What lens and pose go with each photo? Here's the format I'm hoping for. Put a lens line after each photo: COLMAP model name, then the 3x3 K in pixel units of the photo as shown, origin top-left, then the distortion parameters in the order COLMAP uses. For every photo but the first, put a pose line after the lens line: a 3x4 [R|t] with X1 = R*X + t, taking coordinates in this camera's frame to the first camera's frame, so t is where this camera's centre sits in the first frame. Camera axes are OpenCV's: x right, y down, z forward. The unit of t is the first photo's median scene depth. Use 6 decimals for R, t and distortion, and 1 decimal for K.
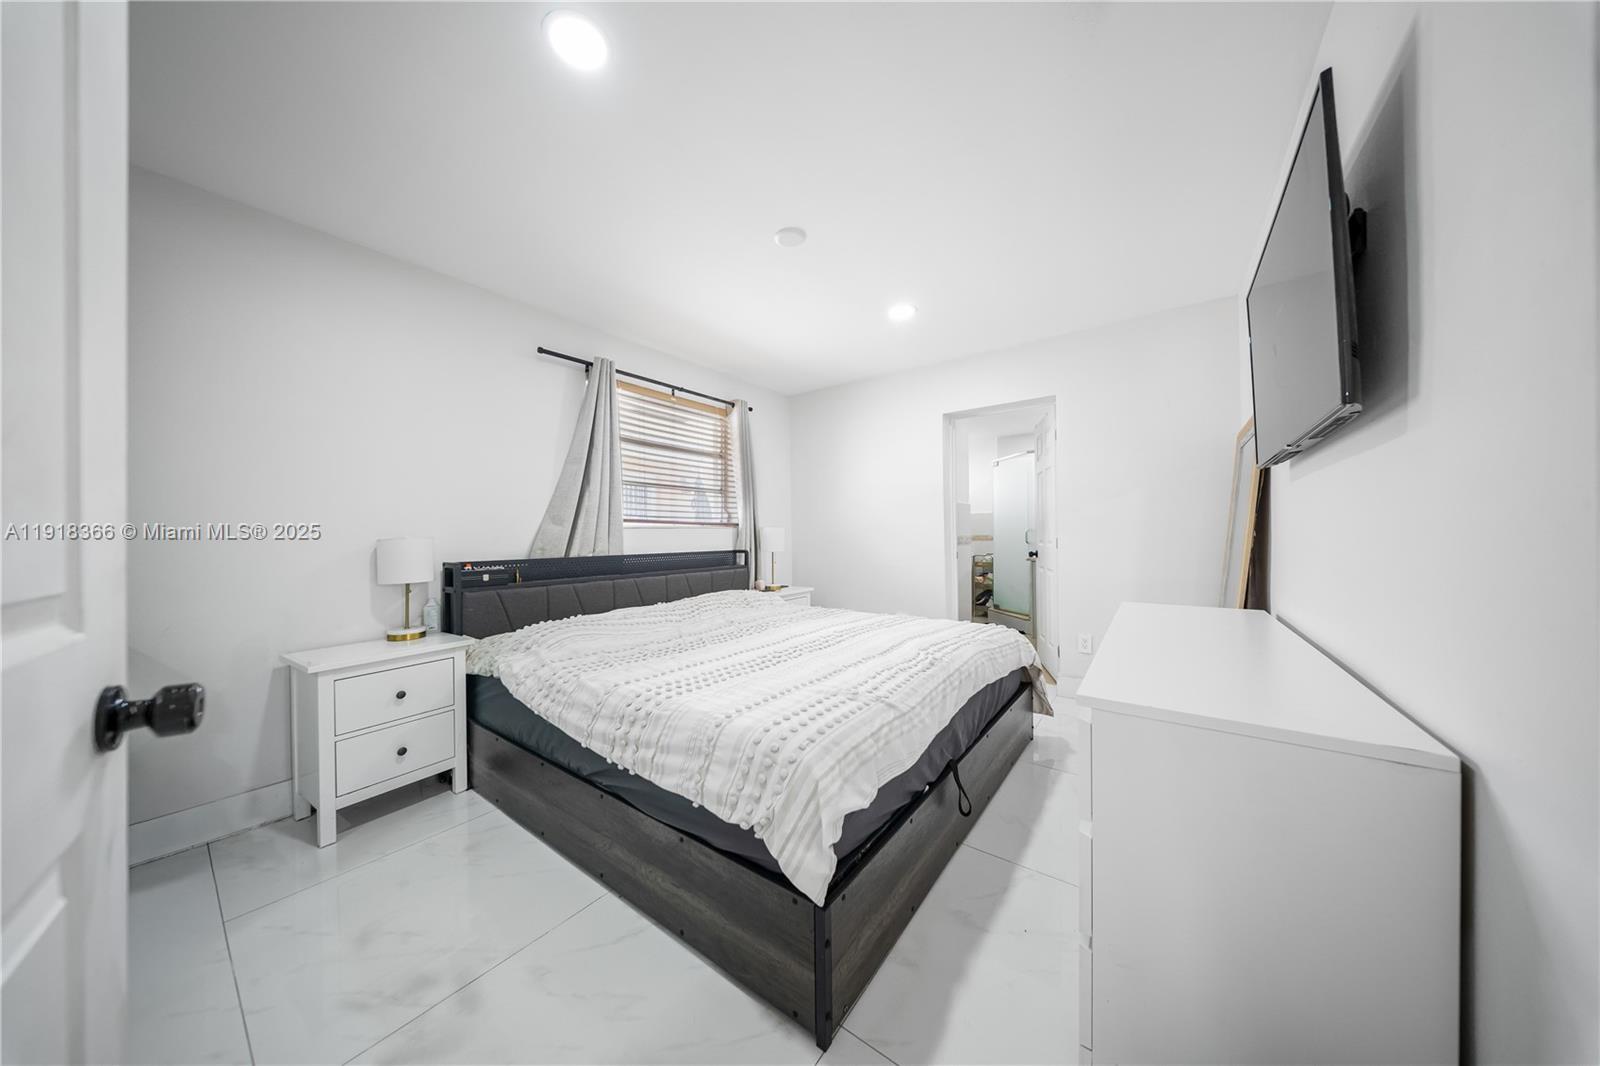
lens RADIAL K [[478.4, 0, 800.0], [0, 478.4, 533.0], [0, 0, 1]] dist [0.000191, 0.000004]
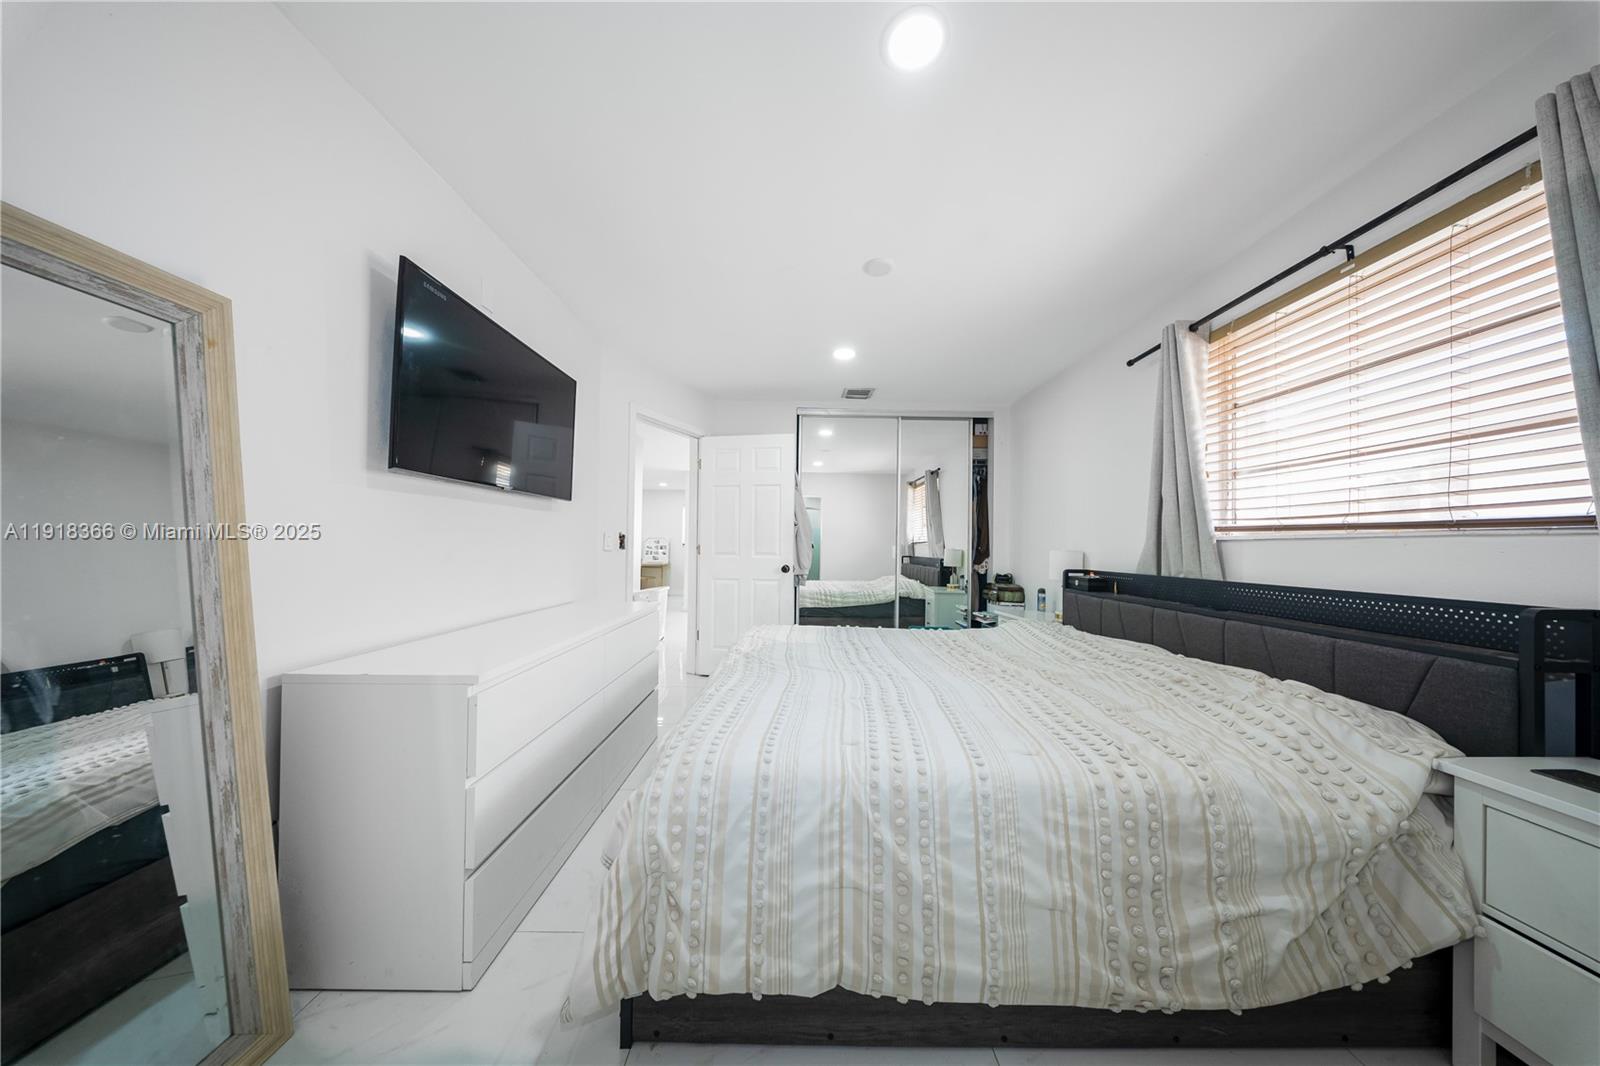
lens RADIAL K [[475.6, 0, 800.0], [0, 475.6, 533.0], [0, 0, 1]] dist [0.000219, -0.000003]
pose [[-0.807202, -0.021208, -0.589894, 0.530633], [-0.007623, 0.999646, -0.025508, 0.000667], [0.590226, -0.016094, -0.807077, 1.255085]]
